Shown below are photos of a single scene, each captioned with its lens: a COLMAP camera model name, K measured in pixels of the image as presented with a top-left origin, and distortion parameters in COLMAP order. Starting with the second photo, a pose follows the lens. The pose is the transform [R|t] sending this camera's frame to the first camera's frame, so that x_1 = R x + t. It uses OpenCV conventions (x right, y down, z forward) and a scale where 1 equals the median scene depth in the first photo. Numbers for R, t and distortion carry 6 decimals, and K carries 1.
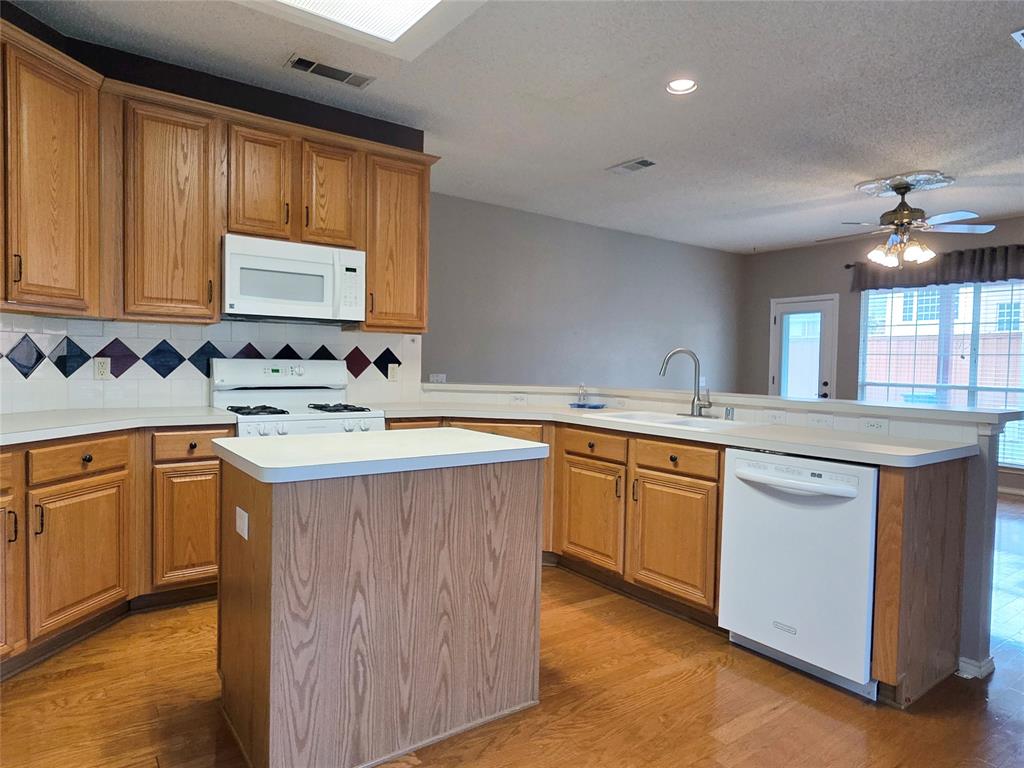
lens RADIAL K [[640.8, 0, 511.1], [0, 640.8, 383.0], [0, 0, 1]] dist [0.008977, 0.003525]
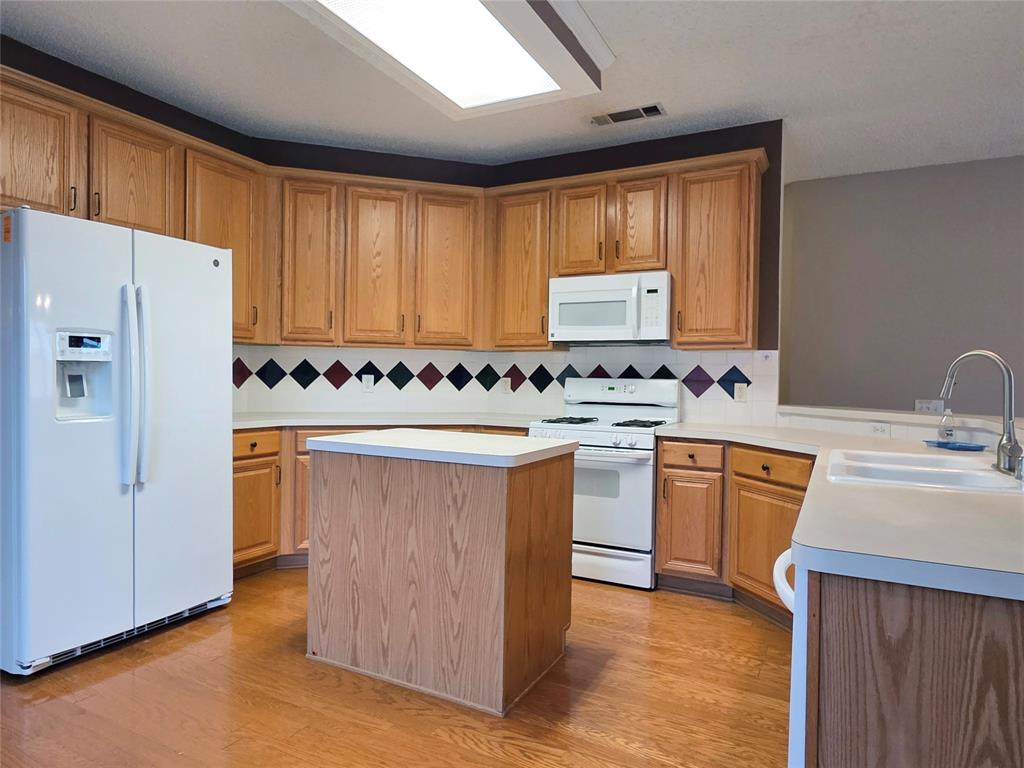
lens RADIAL K [[640.8, 0, 505.7], [0, 640.8, 383.7], [0, 0, 1]] dist [0.008977, 0.003525]
pose [[0.426848, -0.004516, -0.904312, 0.991766], [-0.038315, 0.998999, -0.023074, 0.010261], [0.903511, 0.044498, 0.426248, 0.593017]]
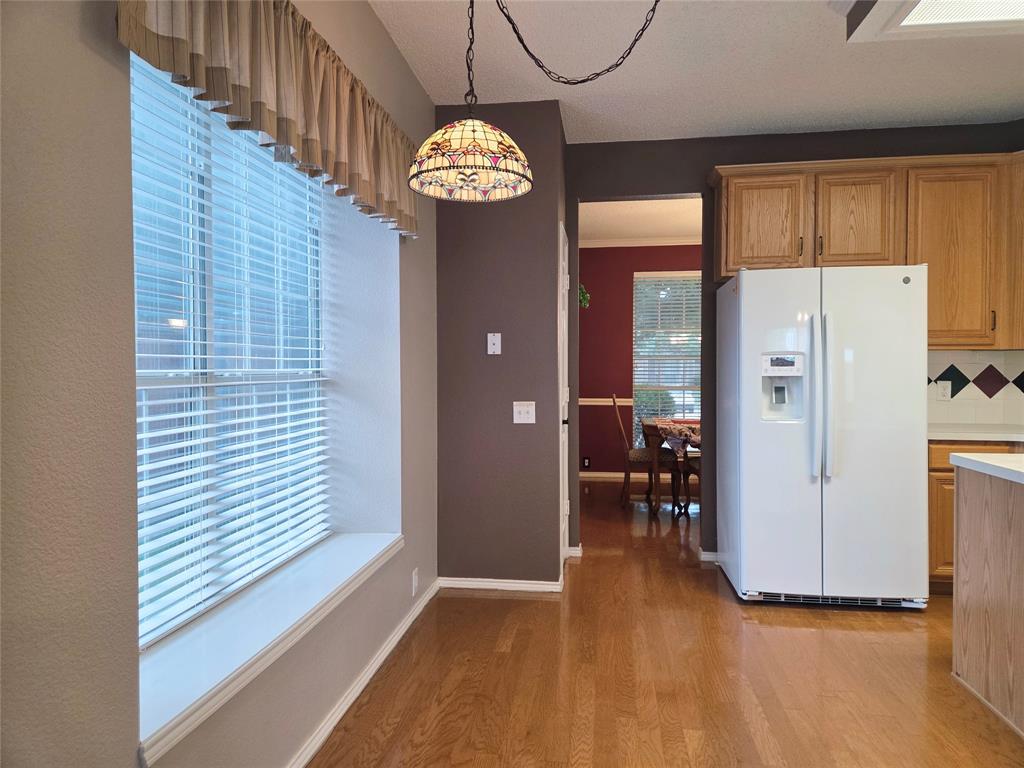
lens RADIAL K [[680.1, 0, 507.5], [0, 680.1, 388.7], [0, 0, 1]] dist [0.036412, -0.020809]
pose [[-0.705193, -0.002810, -0.709010, 1.227056], [-0.038846, 0.998643, 0.034678, -0.031410], [0.707951, 0.051996, -0.704345, 1.097431]]
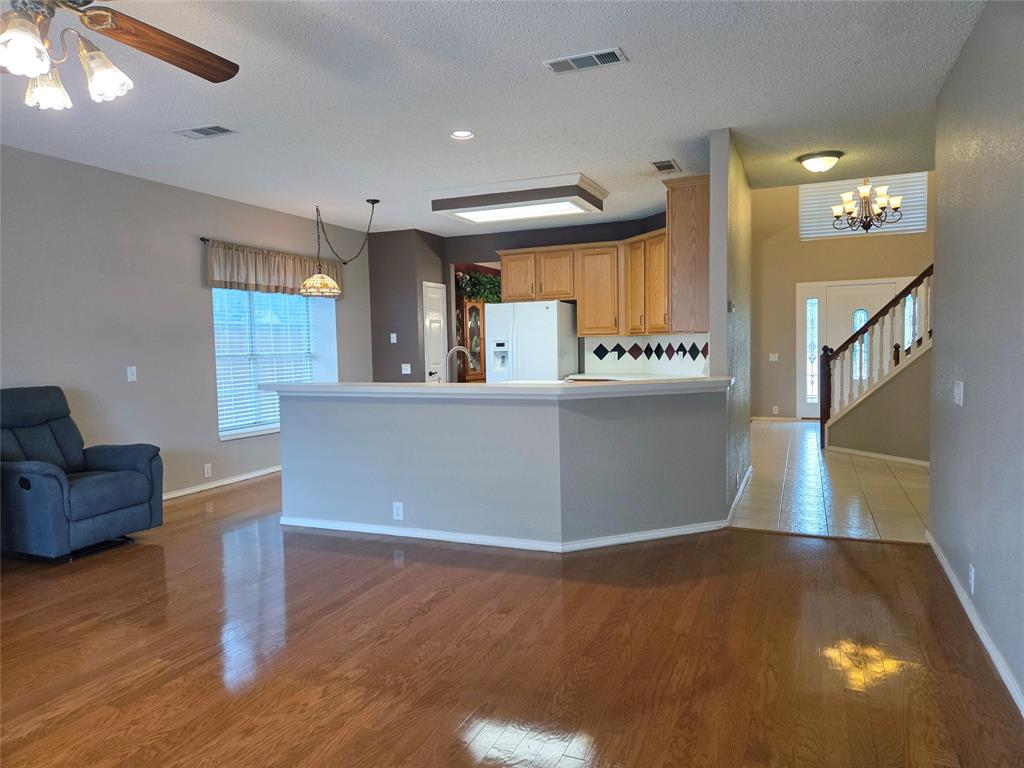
lens RADIAL K [[680.1, 0, 511.6], [0, 680.1, 379.4], [0, 0, 1]] dist [0.036412, -0.020809]
pose [[-0.870831, 0.018243, -0.491244, 1.347810], [-0.016157, 0.997709, 0.065692, -0.112755], [0.491317, 0.065144, -0.868541, 3.476301]]
